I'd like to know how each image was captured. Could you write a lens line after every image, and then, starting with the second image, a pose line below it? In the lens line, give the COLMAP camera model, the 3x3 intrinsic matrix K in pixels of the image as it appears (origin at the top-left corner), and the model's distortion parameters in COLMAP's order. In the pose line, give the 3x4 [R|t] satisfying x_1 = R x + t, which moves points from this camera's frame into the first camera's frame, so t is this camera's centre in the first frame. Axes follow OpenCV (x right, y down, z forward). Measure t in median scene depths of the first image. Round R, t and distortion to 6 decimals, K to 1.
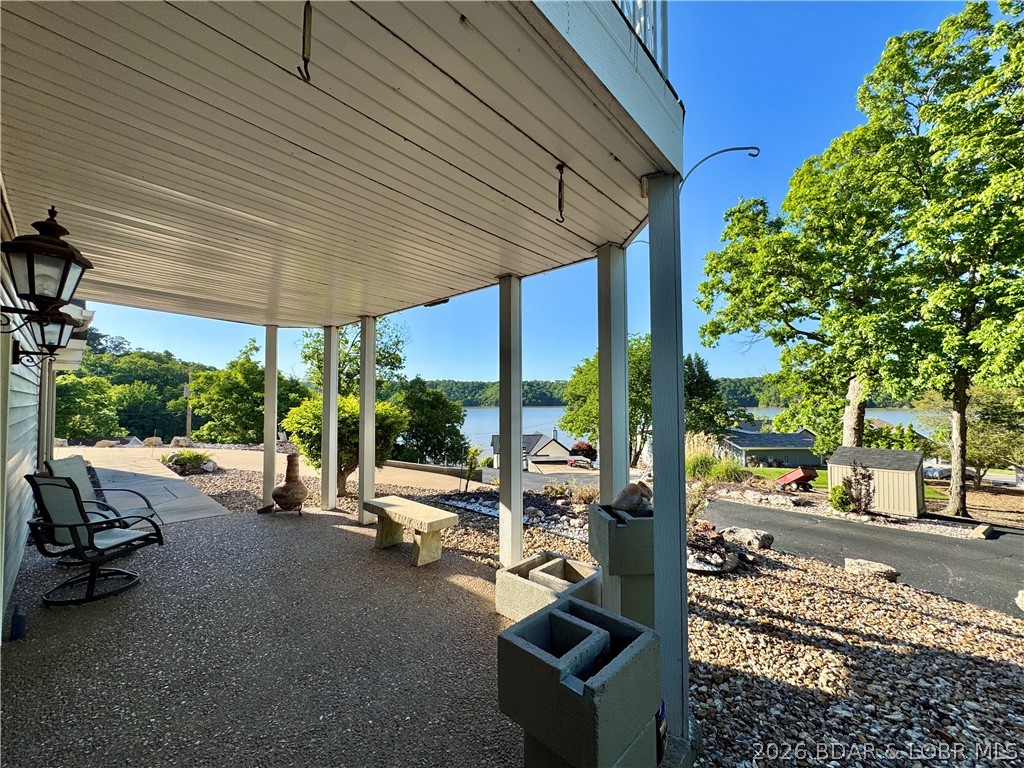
lens RADIAL K [[409.8, 0, 512.0], [0, 409.8, 384.0], [0, 0, 1]] dist [0.001310, 0.000351]
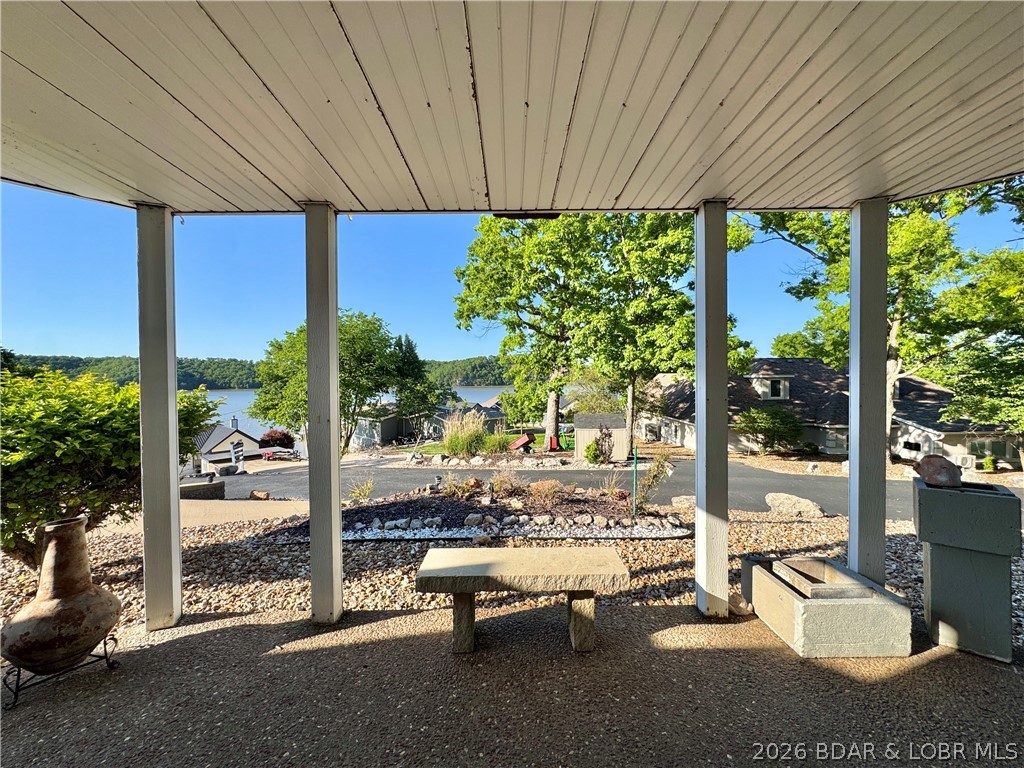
lens RADIAL K [[409.8, 0, 512.0], [0, 409.8, 384.0], [0, 0, 1]] dist [0.001310, 0.000351]
pose [[0.729542, -0.012444, 0.683823, -0.159669], [-0.019487, 0.999050, 0.038970, 0.008131], [-0.683658, -0.041756, 0.728607, 0.146878]]
